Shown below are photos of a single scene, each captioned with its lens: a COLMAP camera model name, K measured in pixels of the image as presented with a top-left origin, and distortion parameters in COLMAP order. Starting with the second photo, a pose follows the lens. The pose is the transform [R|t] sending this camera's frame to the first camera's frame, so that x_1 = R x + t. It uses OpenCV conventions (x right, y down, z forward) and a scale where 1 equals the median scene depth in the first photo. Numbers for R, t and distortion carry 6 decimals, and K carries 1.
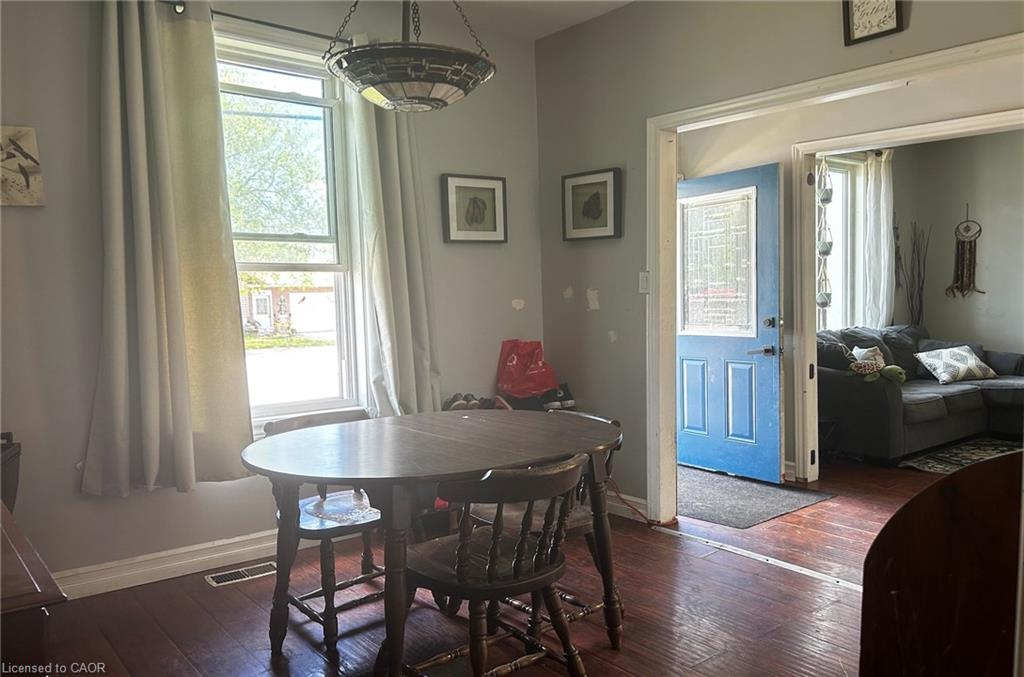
lens RADIAL K [[775.4, 0, 509.7], [0, 775.4, 344.5], [0, 0, 1]] dist [0.012270, -0.003729]
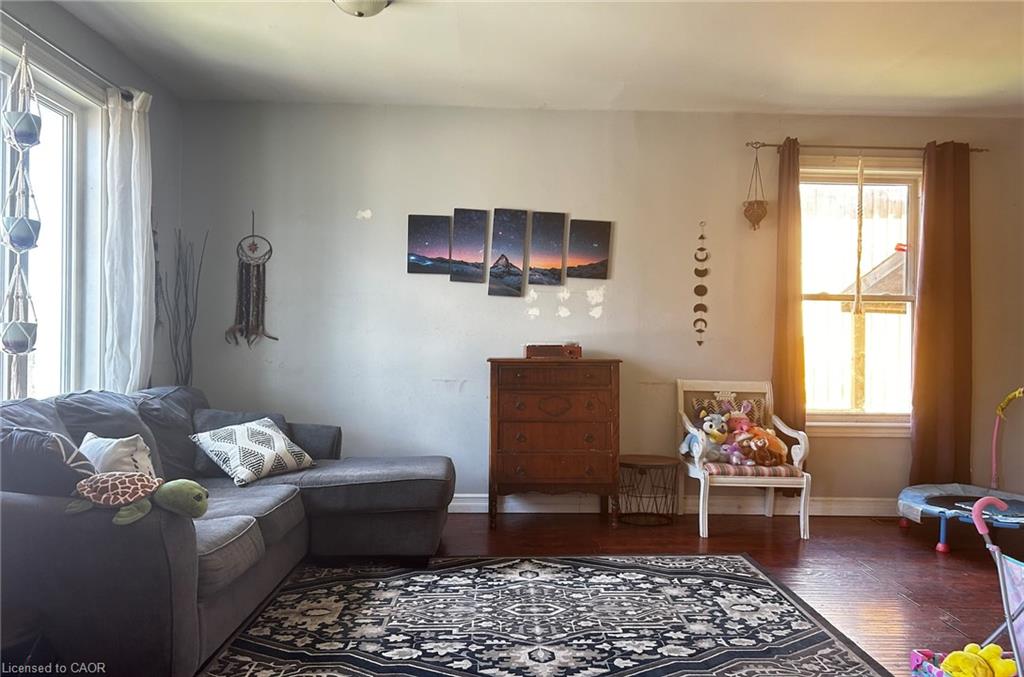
lens RADIAL K [[775.4, 0, 509.7], [0, 775.4, 344.5], [0, 0, 1]] dist [0.012270, -0.003729]
pose [[0.603575, 0.032254, 0.796654, 0.195916], [0.031307, 0.997452, -0.064103, -0.011289], [-0.796692, 0.063632, 0.601027, 0.450666]]
